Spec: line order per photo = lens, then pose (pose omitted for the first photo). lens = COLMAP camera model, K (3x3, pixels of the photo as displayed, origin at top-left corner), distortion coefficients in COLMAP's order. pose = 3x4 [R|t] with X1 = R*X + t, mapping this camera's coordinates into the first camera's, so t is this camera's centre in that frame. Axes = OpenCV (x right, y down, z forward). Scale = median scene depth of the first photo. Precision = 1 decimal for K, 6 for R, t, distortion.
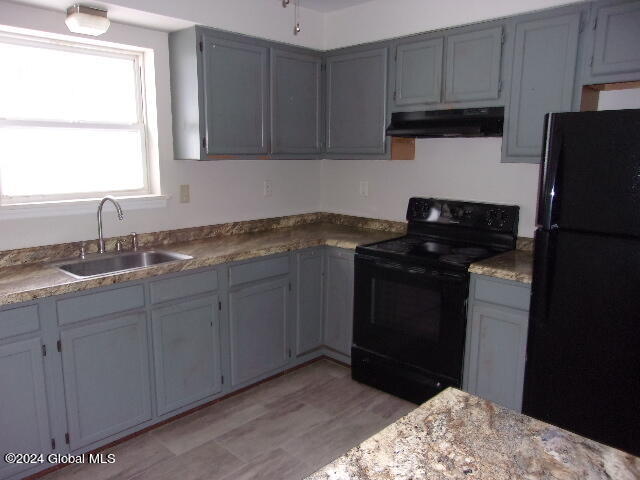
lens RADIAL K [[504.6, 0, 317.1], [0, 504.6, 236.6], [0, 0, 1]] dist [-0.011940, 0.048737]
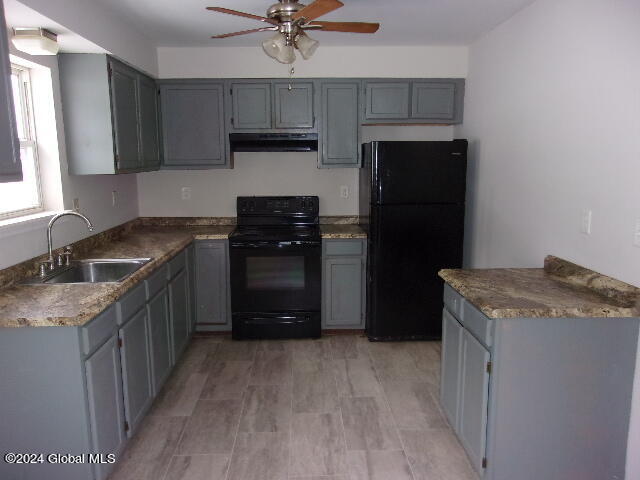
lens RADIAL K [[504.6, 0, 317.1], [0, 504.6, 236.6], [0, 0, 1]] dist [-0.011940, 0.048737]
pose [[0.695897, -0.125336, 0.707120, -0.724049], [0.132274, 0.990176, 0.045333, -0.008476], [-0.705855, 0.061986, 0.705639, -0.085477]]
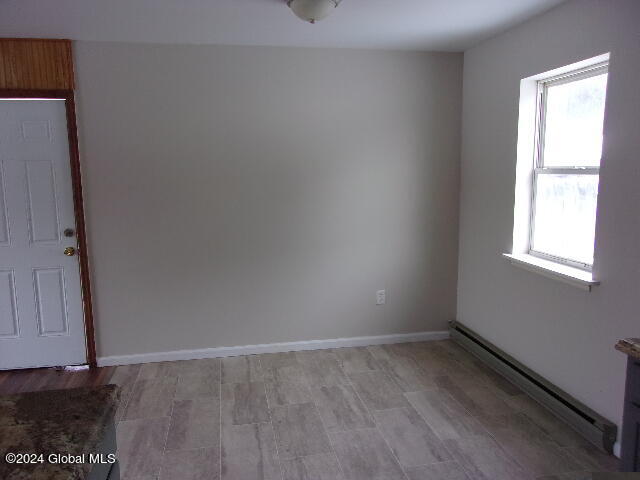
lens RADIAL K [[504.6, 0, 317.1], [0, 504.6, 236.6], [0, 0, 1]] dist [-0.011940, 0.048737]
pose [[-0.578324, 0.113447, -0.807881, 0.762269], [-0.126493, 0.965838, 0.226179, -0.213454], [0.805941, 0.232995, -0.544217, 1.213319]]
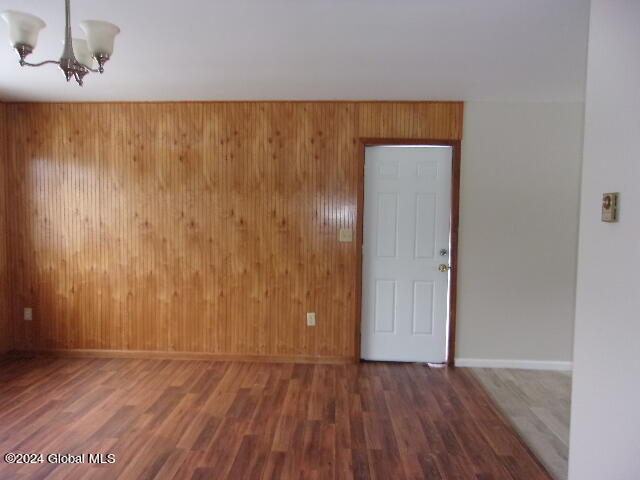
lens RADIAL K [[504.6, 0, 317.1], [0, 504.6, 236.6], [0, 0, 1]] dist [-0.011940, 0.048737]
pose [[-0.743369, 0.008585, -0.668827, 1.426806], [-0.139483, 0.975946, 0.167556, -0.113497], [0.654177, 0.217845, -0.724290, 0.886904]]
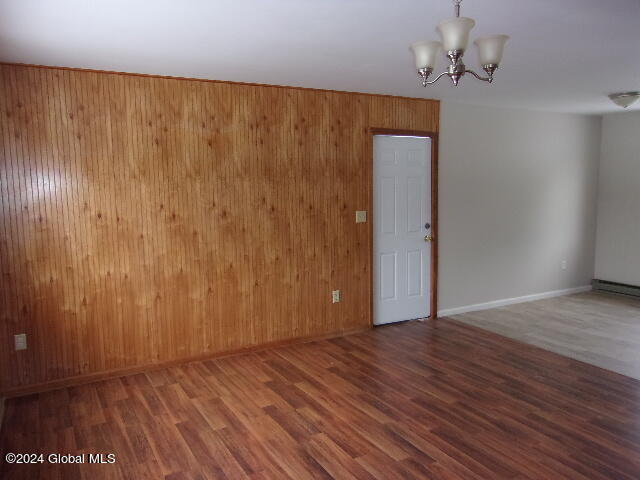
lens RADIAL K [[500.5, 0, 321.1], [0, 500.5, 236.4], [0, 0, 1]] dist [0.005257, 0.012539]
pose [[-0.279487, 0.085562, -0.956329, 1.989104], [-0.155603, 0.978819, 0.133049, -0.008617], [0.947457, 0.185993, -0.260254, 0.148162]]
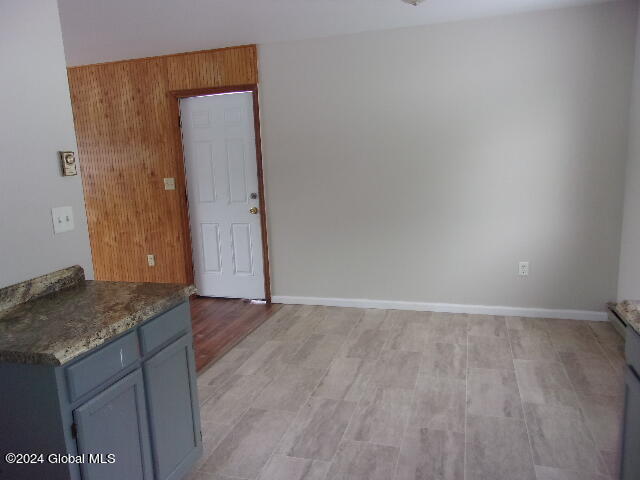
lens RADIAL K [[504.6, 0, 317.1], [0, 504.6, 236.6], [0, 0, 1]] dist [-0.011940, 0.048737]
pose [[-0.889674, 0.105923, -0.444140, 0.653839], [-0.041121, 0.950180, 0.308979, -0.244231], [0.454740, 0.293154, -0.840995, 1.516467]]
